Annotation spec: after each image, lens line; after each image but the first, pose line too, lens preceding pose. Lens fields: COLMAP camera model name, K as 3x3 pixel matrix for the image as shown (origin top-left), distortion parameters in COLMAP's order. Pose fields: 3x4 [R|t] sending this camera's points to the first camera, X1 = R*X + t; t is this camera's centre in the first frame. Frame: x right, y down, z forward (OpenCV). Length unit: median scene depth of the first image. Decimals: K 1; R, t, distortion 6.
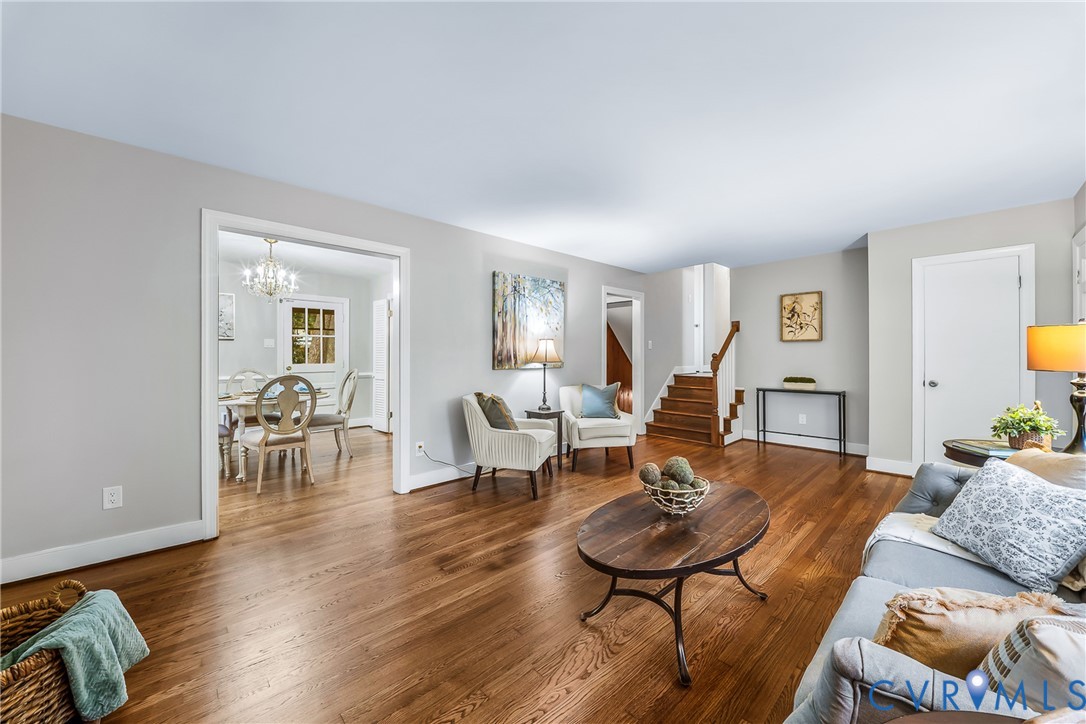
lens RADIAL K [[403.7, 0, 545.5], [0, 403.7, 353.3], [0, 0, 1]] dist [-0.003883, -0.000172]
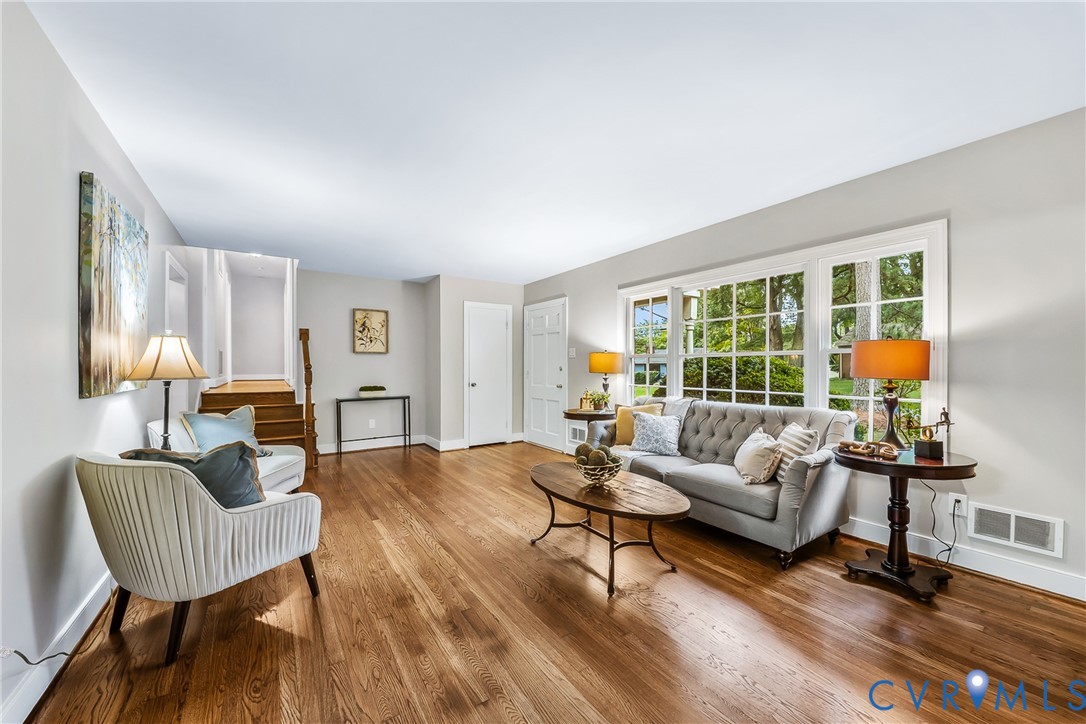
lens RADIAL K [[403.7, 0, 541.1], [0, 403.7, 367.4], [0, 0, 1]] dist [-0.003883, -0.000172]
pose [[0.176057, -0.002638, 0.984376, -0.413199], [-0.001335, 0.999995, 0.002919, 0.005027], [-0.984379, -0.001828, 0.176053, 0.387944]]
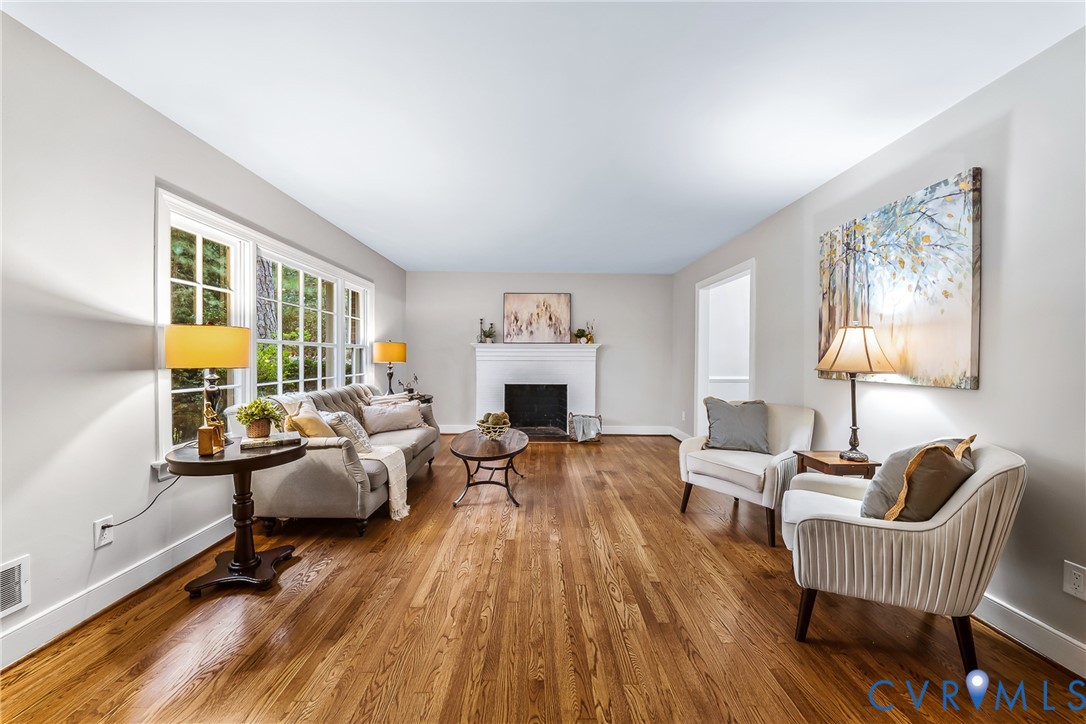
lens RADIAL K [[403.7, 0, 537.6], [0, 403.7, 358.9], [0, 0, 1]] dist [-0.003883, -0.000172]
pose [[-0.690923, 0.000231, -0.722928, 0.625101], [-0.003885, 0.999984, 0.004032, 0.006050], [0.722918, 0.005594, -0.690911, 0.996965]]
